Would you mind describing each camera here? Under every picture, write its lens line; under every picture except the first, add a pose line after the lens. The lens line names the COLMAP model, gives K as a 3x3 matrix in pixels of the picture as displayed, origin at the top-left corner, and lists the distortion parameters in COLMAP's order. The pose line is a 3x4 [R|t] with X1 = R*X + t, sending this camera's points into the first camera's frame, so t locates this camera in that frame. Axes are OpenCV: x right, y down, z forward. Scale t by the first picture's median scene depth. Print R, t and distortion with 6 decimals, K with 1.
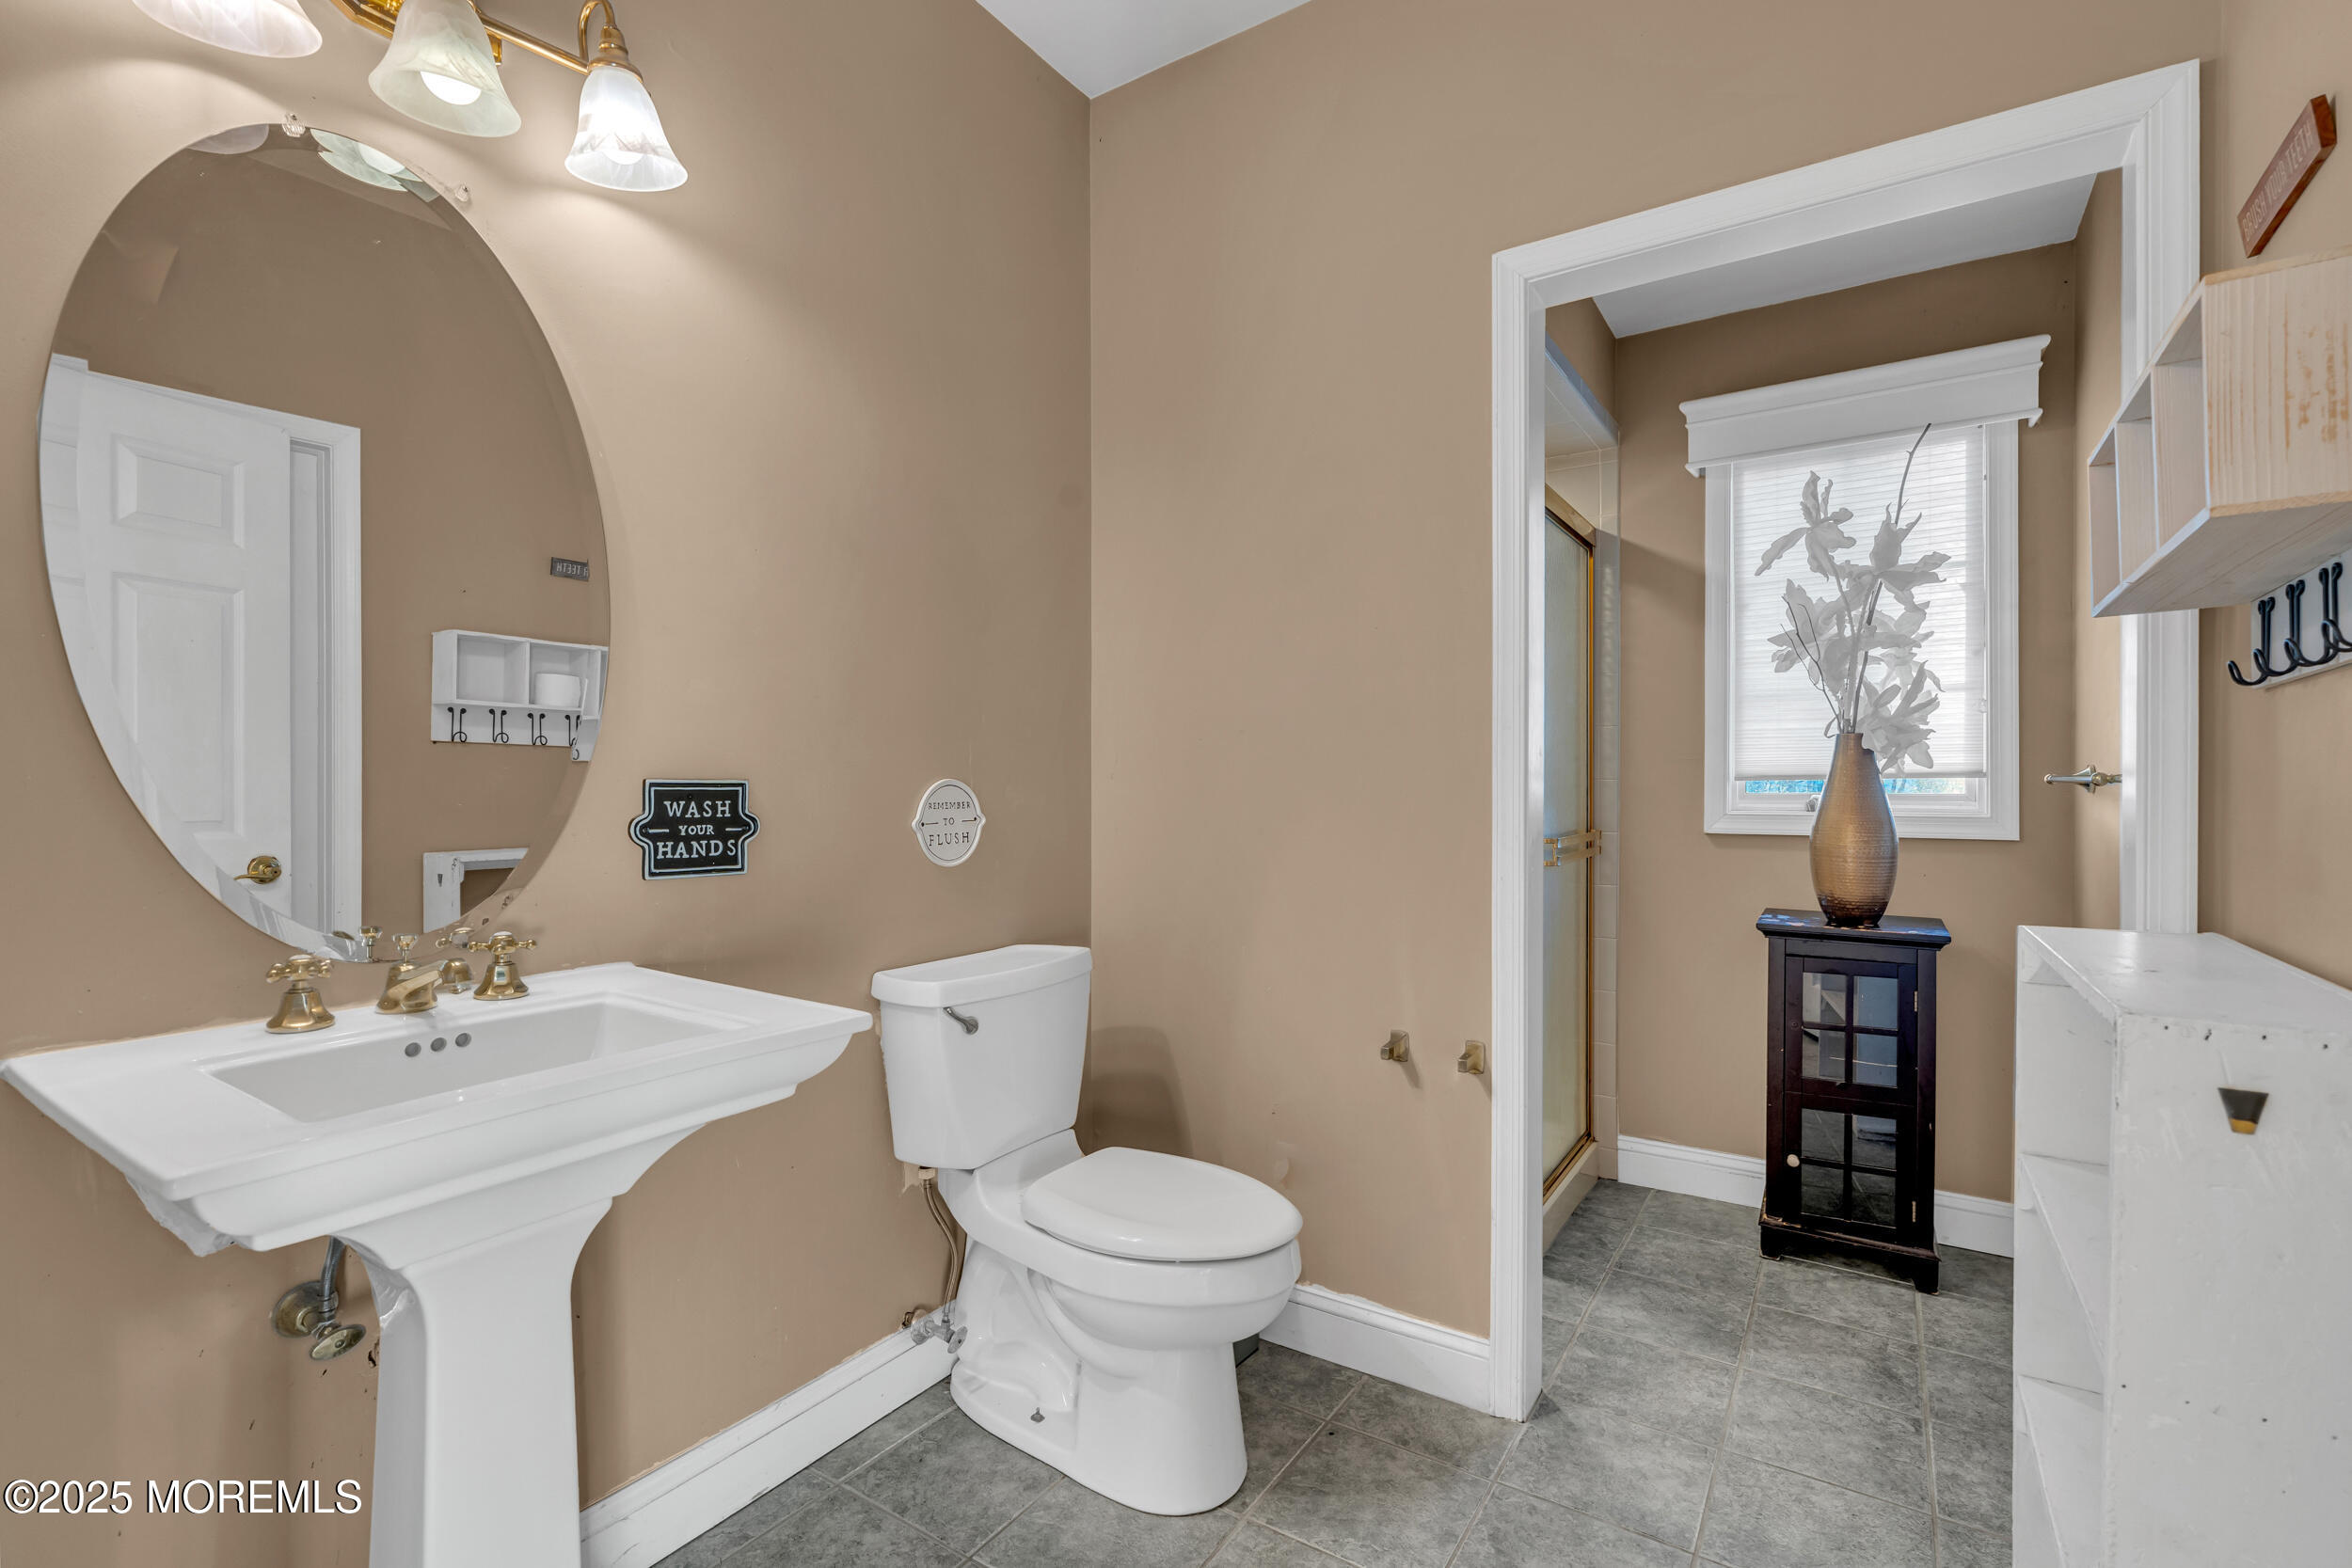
lens RADIAL K [[1052.9, 0, 1162.4], [0, 1052.9, 800.6], [0, 0, 1]] dist [-0.027913, 0.000313]
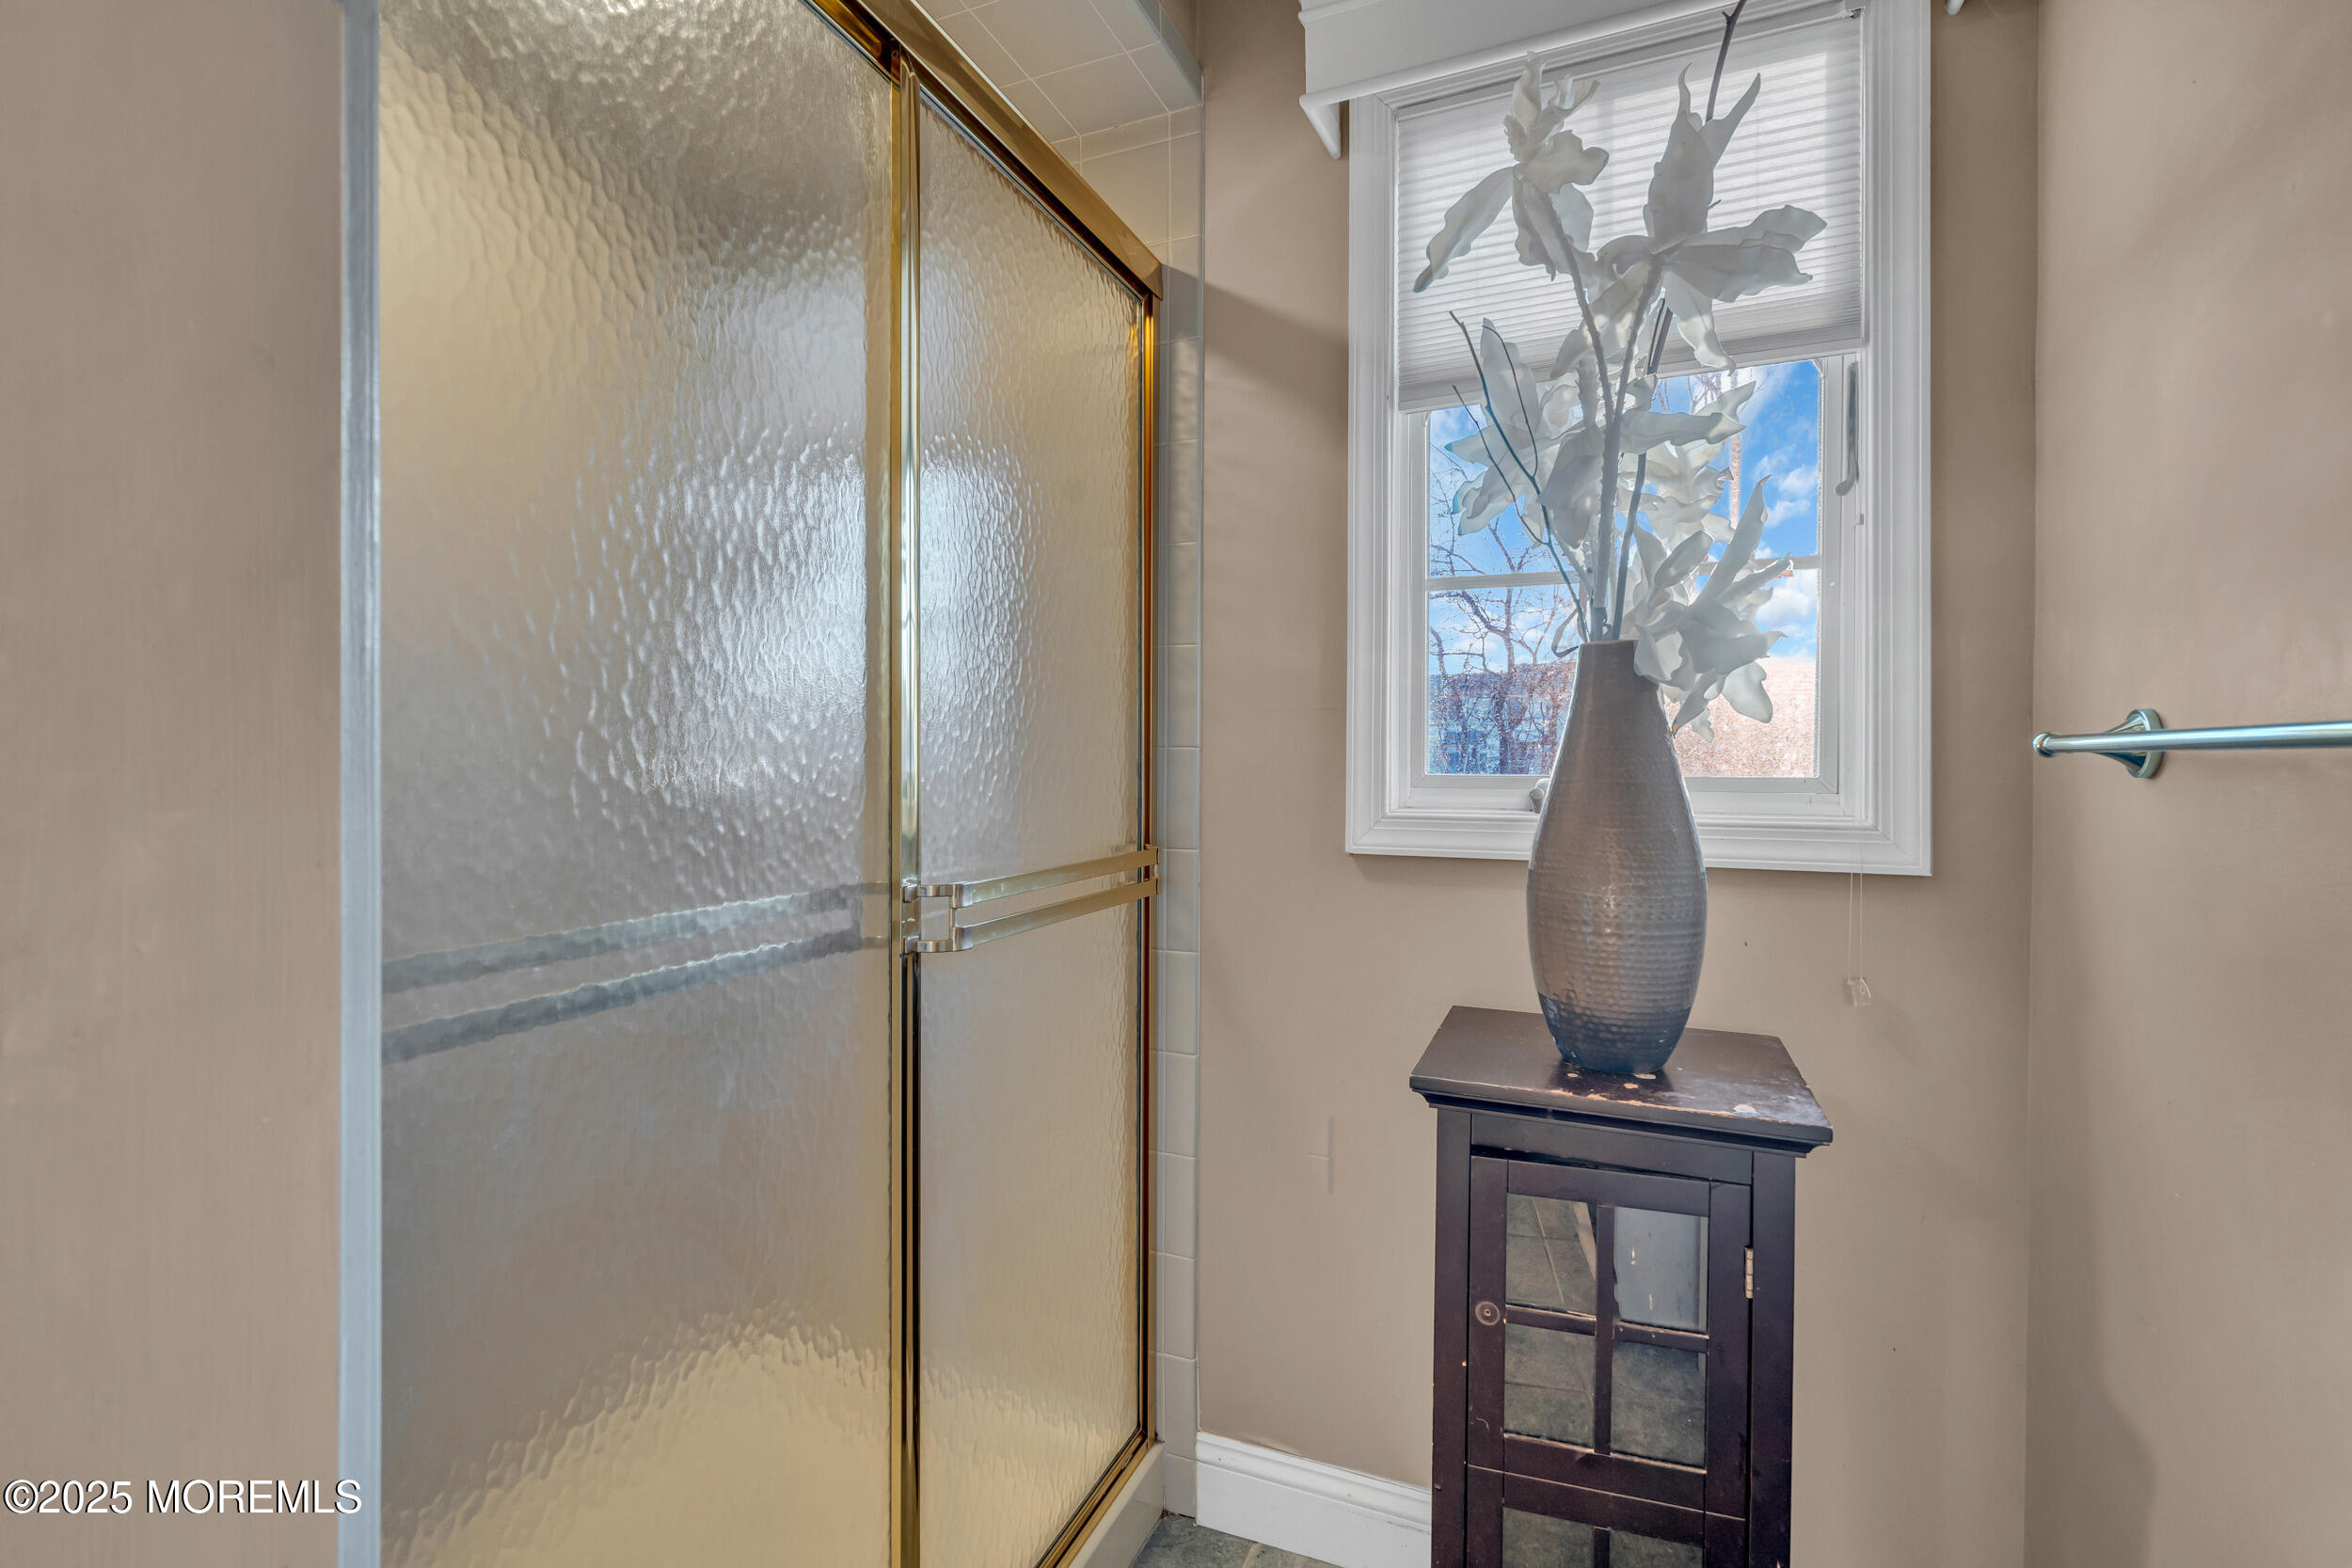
lens RADIAL K [[1052.9, 0, 1182.7], [0, 1052.9, 762.4], [0, 0, 1]] dist [-0.027913, 0.000313]
pose [[0.981606, 0.006790, 0.190799, 0.393953], [-0.004491, 0.999912, -0.012479, -0.006622], [-0.190867, 0.011392, 0.981550, 0.589431]]
